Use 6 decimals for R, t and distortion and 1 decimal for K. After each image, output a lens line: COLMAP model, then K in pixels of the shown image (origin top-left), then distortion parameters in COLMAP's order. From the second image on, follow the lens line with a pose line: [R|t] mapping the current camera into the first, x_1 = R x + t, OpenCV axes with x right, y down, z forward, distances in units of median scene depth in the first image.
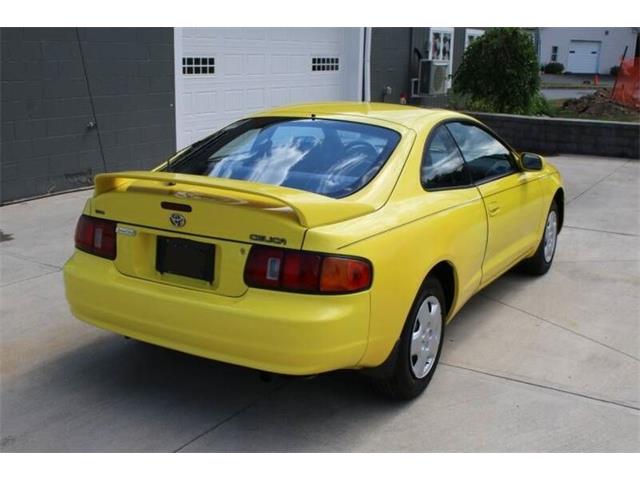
lens RADIAL K [[761.0, 0, 321.0], [0, 761.0, 242.1], [0, 0, 1]] dist [-0.084569, 0.000000]
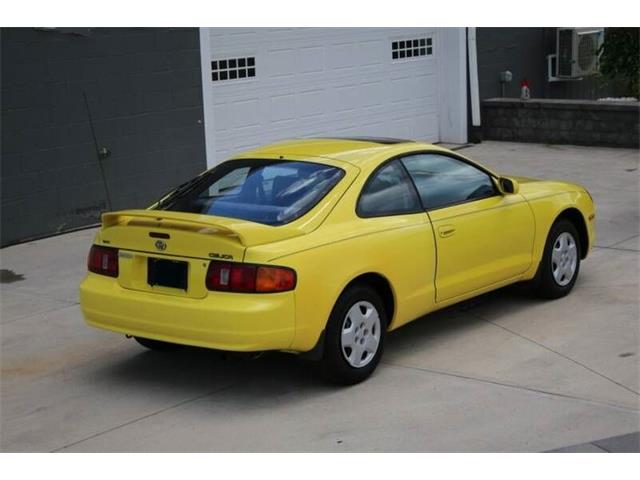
lens RADIAL K [[1406.8, 0, 322.7], [0, 1406.8, 238.1], [0, 0, 1]] dist [0.106319, 0.000000]
pose [[0.988280, -0.030595, -0.149556, 0.424088], [0.022347, 0.998151, -0.056526, 0.095727], [0.151009, 0.052521, 0.987136, -1.296012]]
